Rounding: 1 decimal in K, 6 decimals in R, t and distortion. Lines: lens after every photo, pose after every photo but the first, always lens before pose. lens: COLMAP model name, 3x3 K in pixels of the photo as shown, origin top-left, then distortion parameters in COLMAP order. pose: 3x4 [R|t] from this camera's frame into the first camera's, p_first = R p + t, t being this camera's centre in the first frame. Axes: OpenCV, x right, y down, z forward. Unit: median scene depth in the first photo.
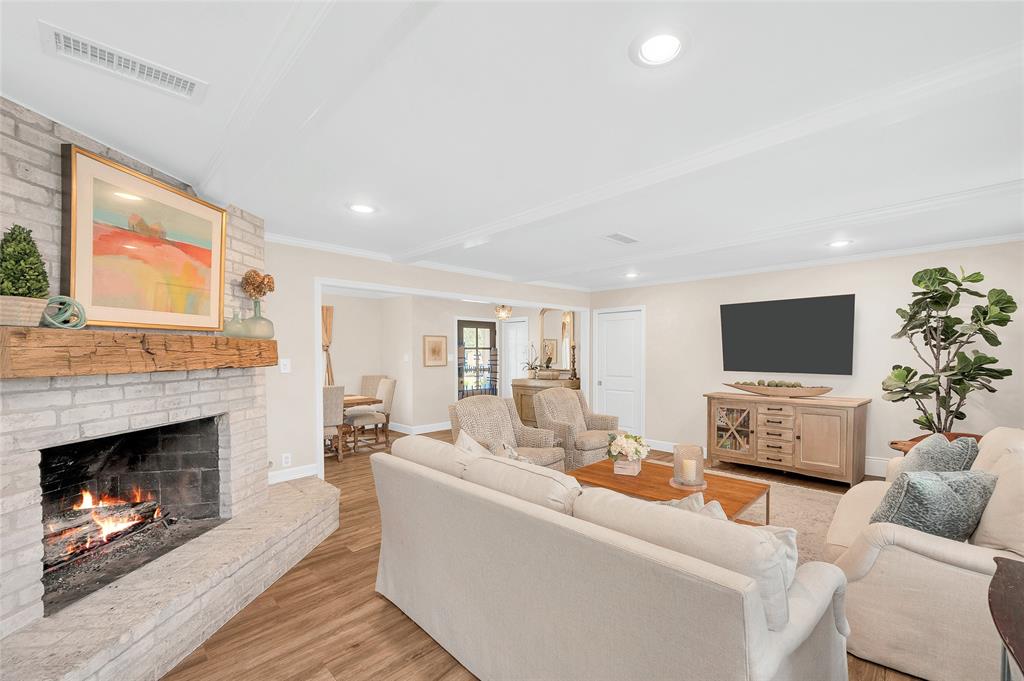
lens RADIAL K [[407.6, 0, 546.4], [0, 407.6, 358.2], [0, 0, 1]] dist [-0.000188, -0.000094]
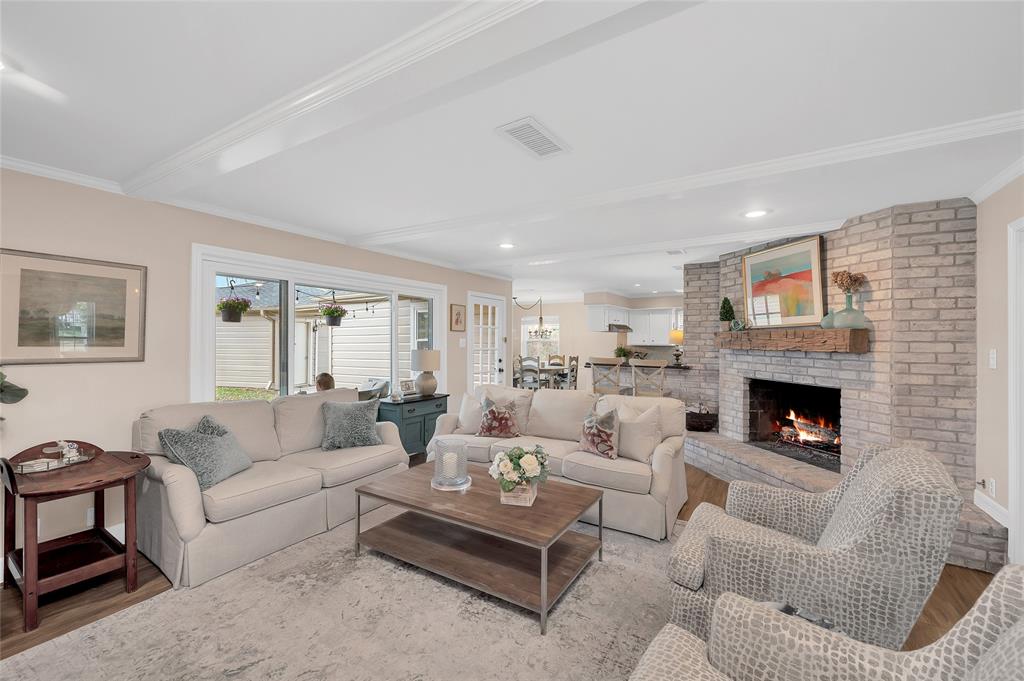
lens RADIAL K [[407.6, 0, 528.8], [0, 407.6, 339.0], [0, 0, 1]] dist [-0.000188, -0.000094]
pose [[-0.978247, -0.002538, -0.207428, 0.255676], [-0.005993, 0.999854, 0.016032, -0.019895], [0.207357, 0.016927, -0.978119, 1.245648]]
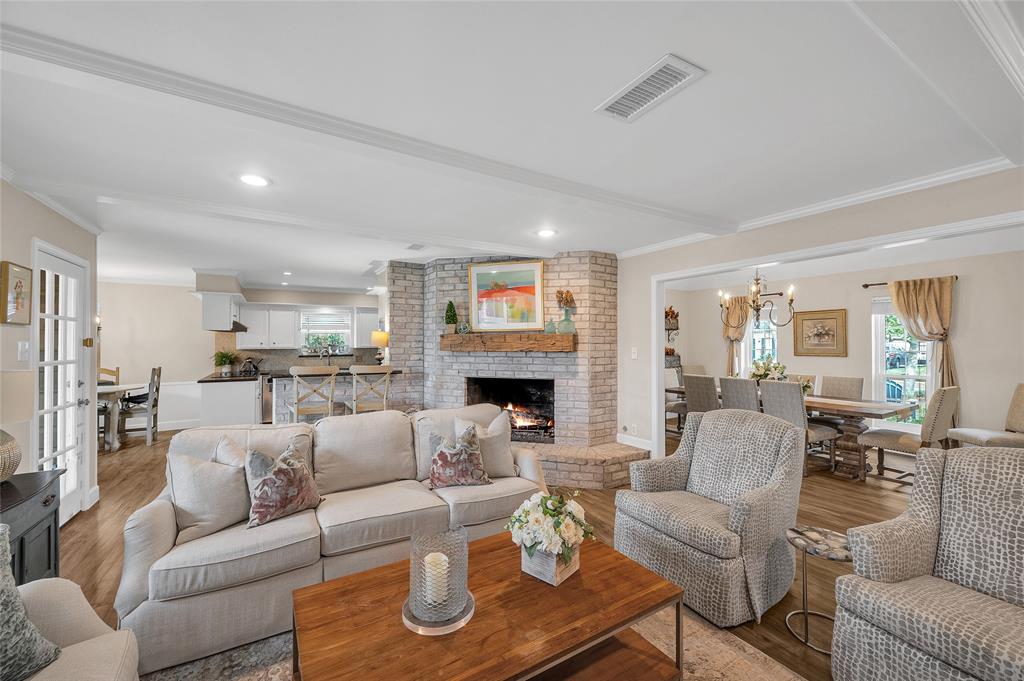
lens RADIAL K [[407.6, 0, 511.0], [0, 407.6, 340.1], [0, 0, 1]] dist [-0.000188, -0.000094]
pose [[-0.296318, -0.003144, -0.955084, 0.521199], [-0.017475, 0.999845, 0.002131, -0.014984], [0.954929, 0.017321, -0.296327, 0.811602]]
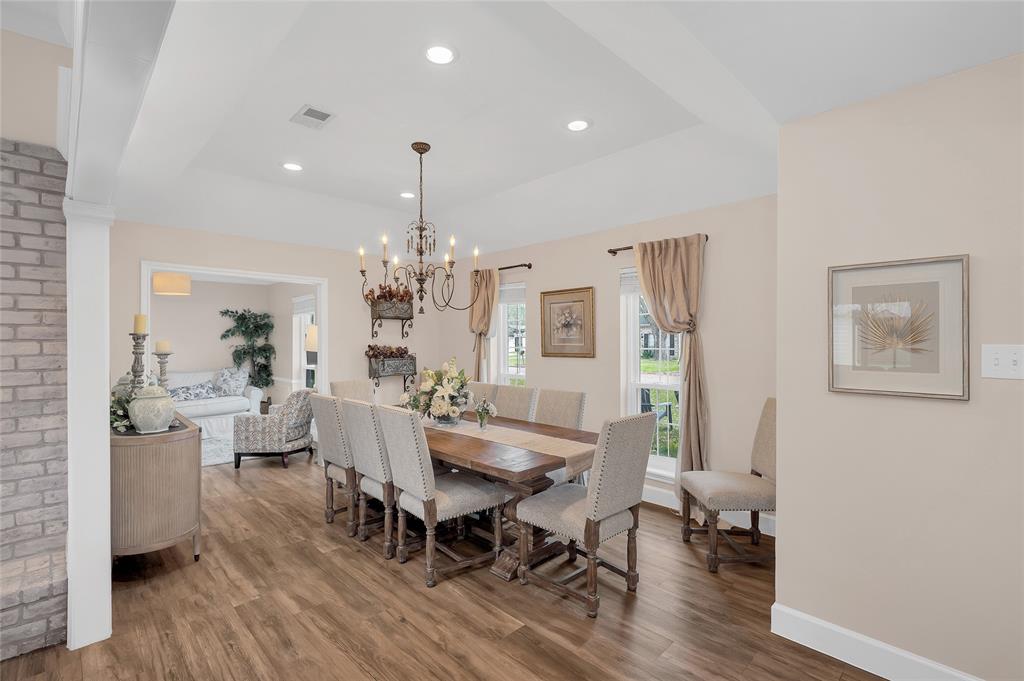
lens RADIAL K [[472.1, 0, 517.9], [0, 472.1, 336.8], [0, 0, 1]] dist [-0.003978, 0.000192]
pose [[-0.055994, -0.001788, -0.998430, -0.024216], [-0.012994, 0.999915, -0.001062, -0.019431], [0.998347, 0.012915, -0.056012, 1.342832]]
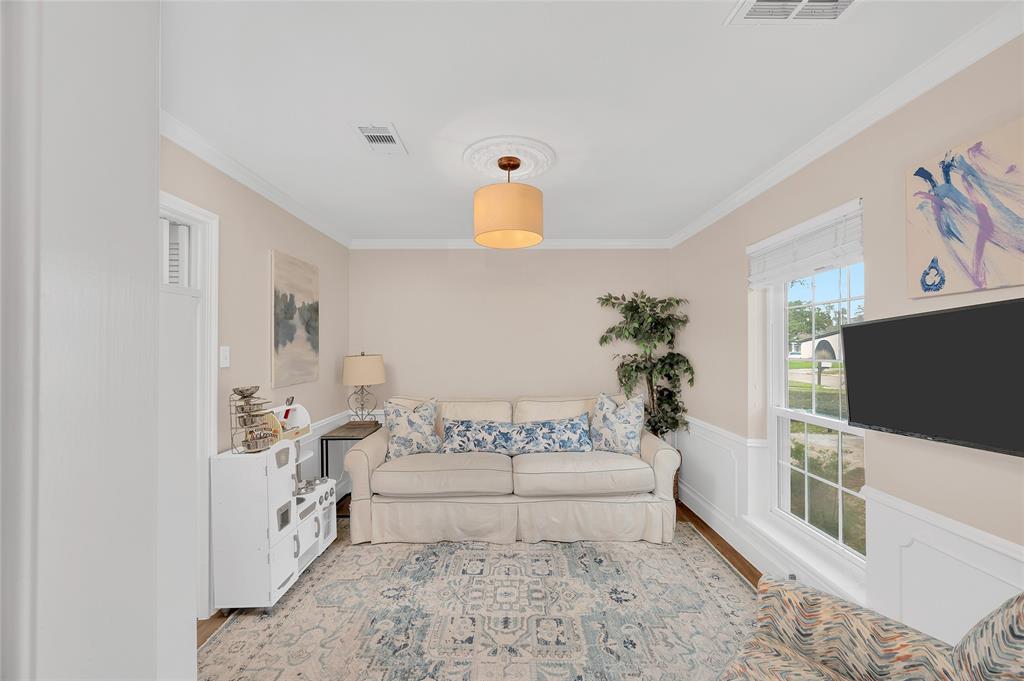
lens RADIAL K [[407.6, 0, 509.5], [0, 407.6, 344.8], [0, 0, 1]] dist [-0.000188, -0.000094]
pose [[-0.737794, -0.000331, -0.675025, -0.928365], [-0.008979, 0.999916, 0.009323, -0.004278], [0.674966, 0.012940, -0.737736, 0.691707]]
